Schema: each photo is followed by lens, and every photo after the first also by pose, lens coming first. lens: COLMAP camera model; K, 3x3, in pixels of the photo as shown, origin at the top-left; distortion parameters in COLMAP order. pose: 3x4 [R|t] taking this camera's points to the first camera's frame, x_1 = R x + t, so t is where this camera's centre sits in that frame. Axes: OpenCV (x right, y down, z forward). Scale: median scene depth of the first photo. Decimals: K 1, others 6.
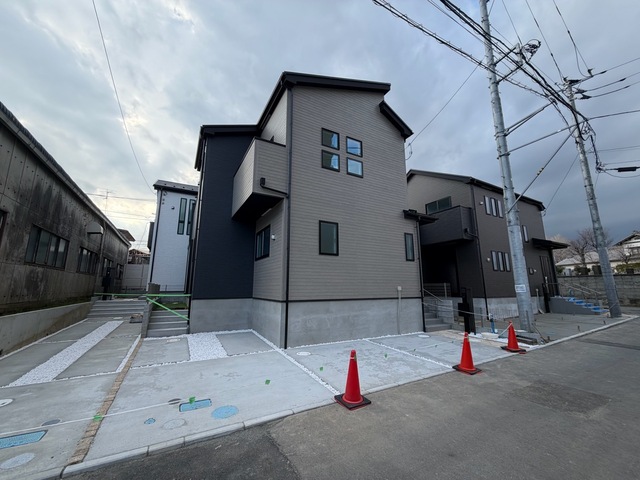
lens RADIAL K [[253.7, 0, 321.8], [0, 253.7, 239.4], [0, 0, 1]] dist [-0.001087, 0.000423]
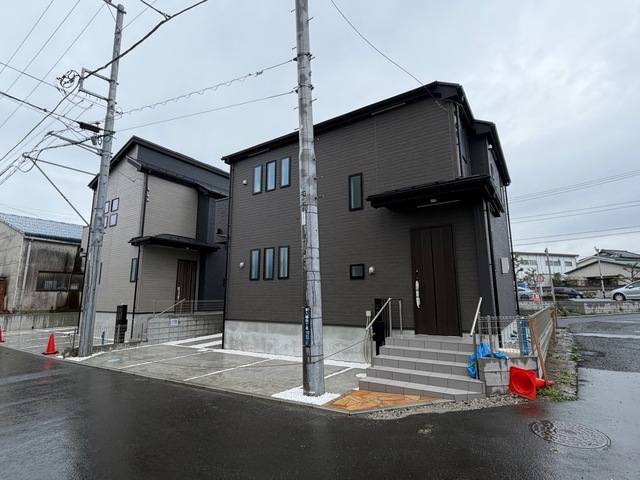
lens RADIAL K [[327.5, 0, 320.0], [0, 327.5, 240.0], [0, 0, 1]] dist [0.000546, -0.000105]
pose [[0.451076, -0.153726, -0.879146, 2.450808], [0.170060, 0.981811, -0.084423, 0.195698], [0.876134, -0.111426, 0.469014, 1.239646]]
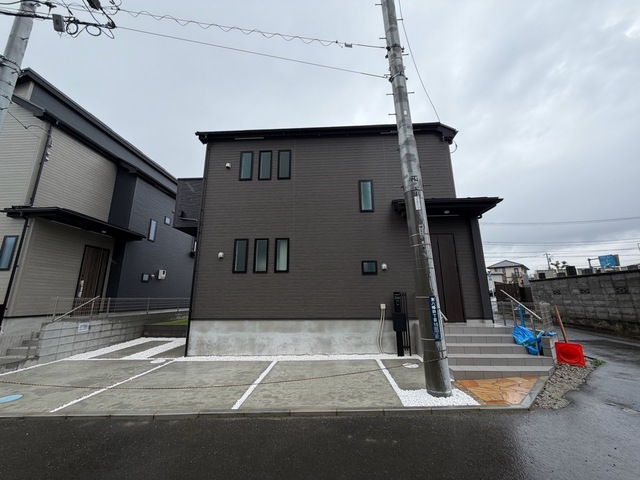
lens RADIAL K [[253.7, 0, 321.8], [0, 253.7, 239.4], [0, 0, 1]] dist [-0.001087, 0.000423]
pose [[0.845999, -0.125225, -0.518271, 1.869923], [0.106110, 0.992128, -0.066510, 0.169892], [0.522520, 0.001273, 0.852626, 0.978075]]
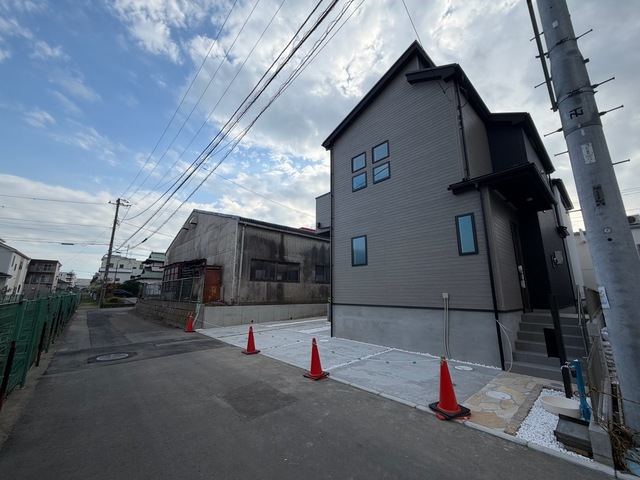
lens RADIAL K [[254.5, 0, 322.8], [0, 254.5, 241.4], [0, 0, 1]] dist [0.009543, 0.000037]
pose [[0.220744, -0.194257, -0.955791, 1.060511], [0.178338, 0.971483, -0.156259, 0.099917], [0.958889, -0.135961, 0.249093, 0.538905]]
